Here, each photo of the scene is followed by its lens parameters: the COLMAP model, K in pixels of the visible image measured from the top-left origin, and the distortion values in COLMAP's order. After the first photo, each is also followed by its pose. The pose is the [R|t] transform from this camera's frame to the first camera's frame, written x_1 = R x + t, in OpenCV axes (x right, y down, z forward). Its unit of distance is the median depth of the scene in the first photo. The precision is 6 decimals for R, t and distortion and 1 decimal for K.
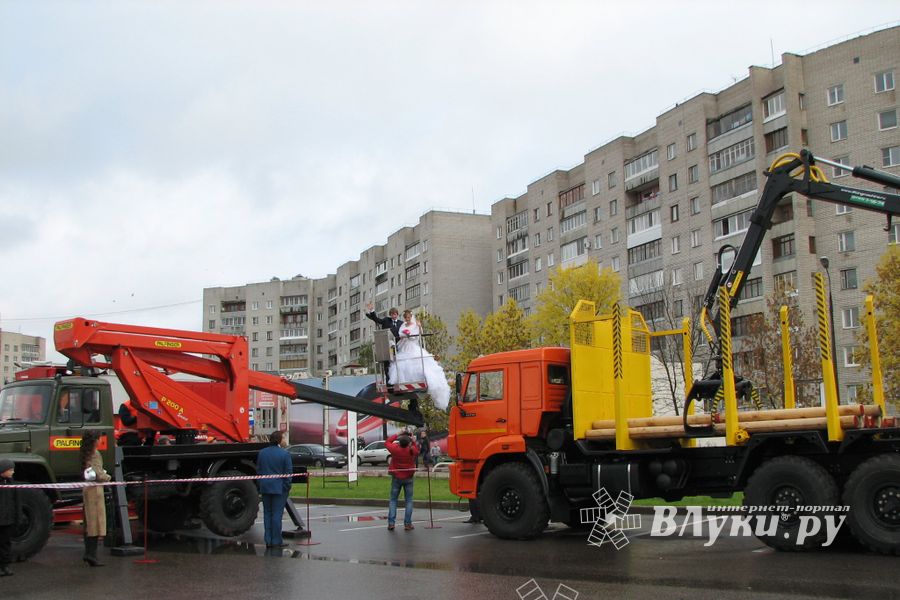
lens RADIAL K [[1008.2, 0, 439.4], [0, 1008.2, 270.1], [0, 0, 1]] dist [-0.099506, 0.000000]
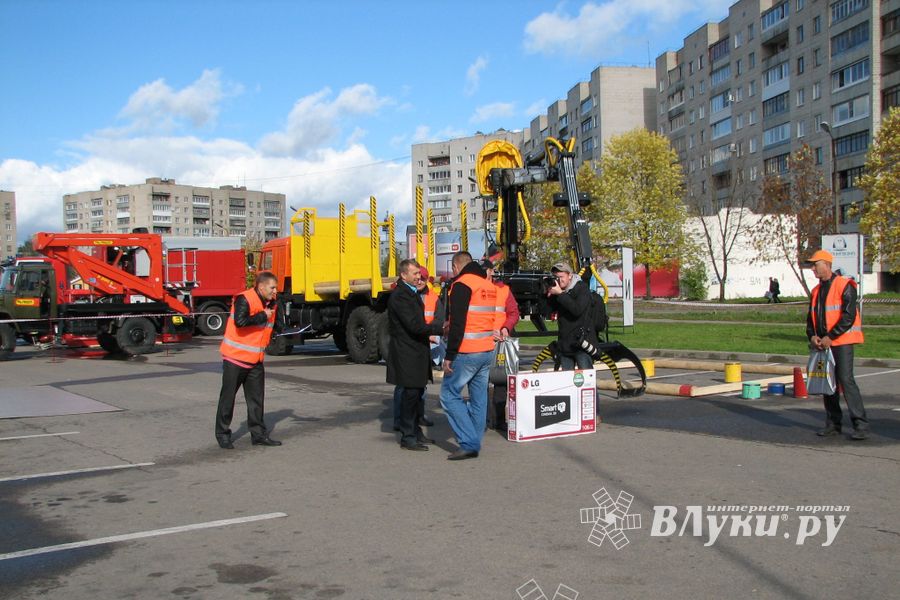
lens RADIAL K [[1008.2, 0, 440.5], [0, 1008.2, 305.9], [0, 0, 1]] dist [-0.099506, 0.000000]
pose [[0.967858, 0.002300, -0.251489, 0.126562], [0.045283, 0.982022, 0.183252, -0.016557], [0.247389, -0.188750, 0.950354, -0.080580]]
